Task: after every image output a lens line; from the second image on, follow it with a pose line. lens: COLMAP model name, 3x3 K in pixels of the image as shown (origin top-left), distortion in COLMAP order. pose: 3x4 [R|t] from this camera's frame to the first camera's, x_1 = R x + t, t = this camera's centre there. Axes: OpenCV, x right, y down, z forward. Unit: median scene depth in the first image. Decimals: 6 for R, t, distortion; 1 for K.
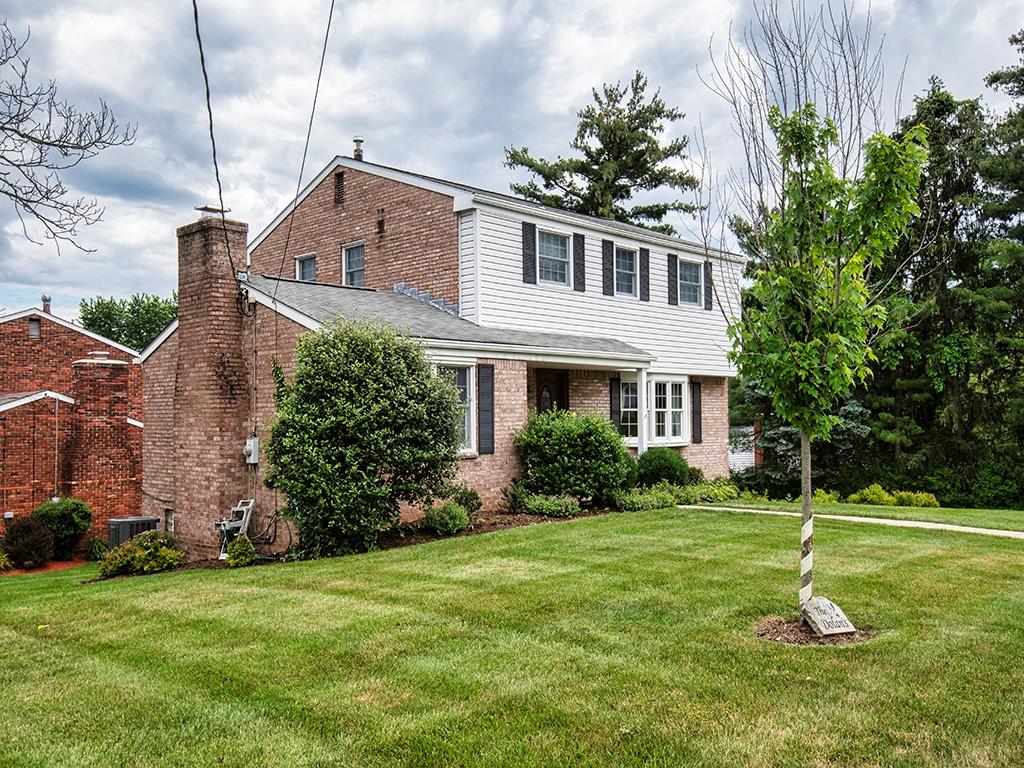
lens RADIAL K [[897.1, 0, 505.7], [0, 897.1, 384.0], [0, 0, 1]] dist [0.056184, -0.029186]
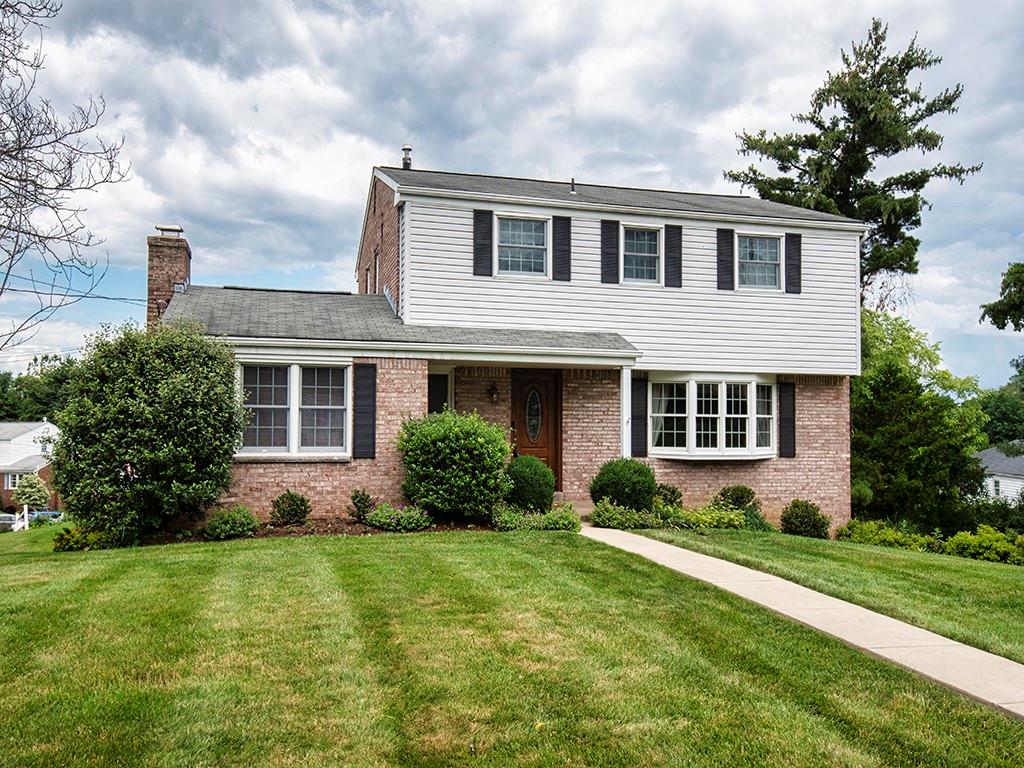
lens RADIAL K [[845.1, 0, 512.1], [0, 845.1, 387.1], [0, 0, 1]] dist [0.017301, 0.050403]
pose [[0.868728, -0.007441, -0.495233, 0.432724], [0.004290, 0.999963, -0.007499, 0.007883], [0.495270, 0.004391, 0.868728, 0.236486]]
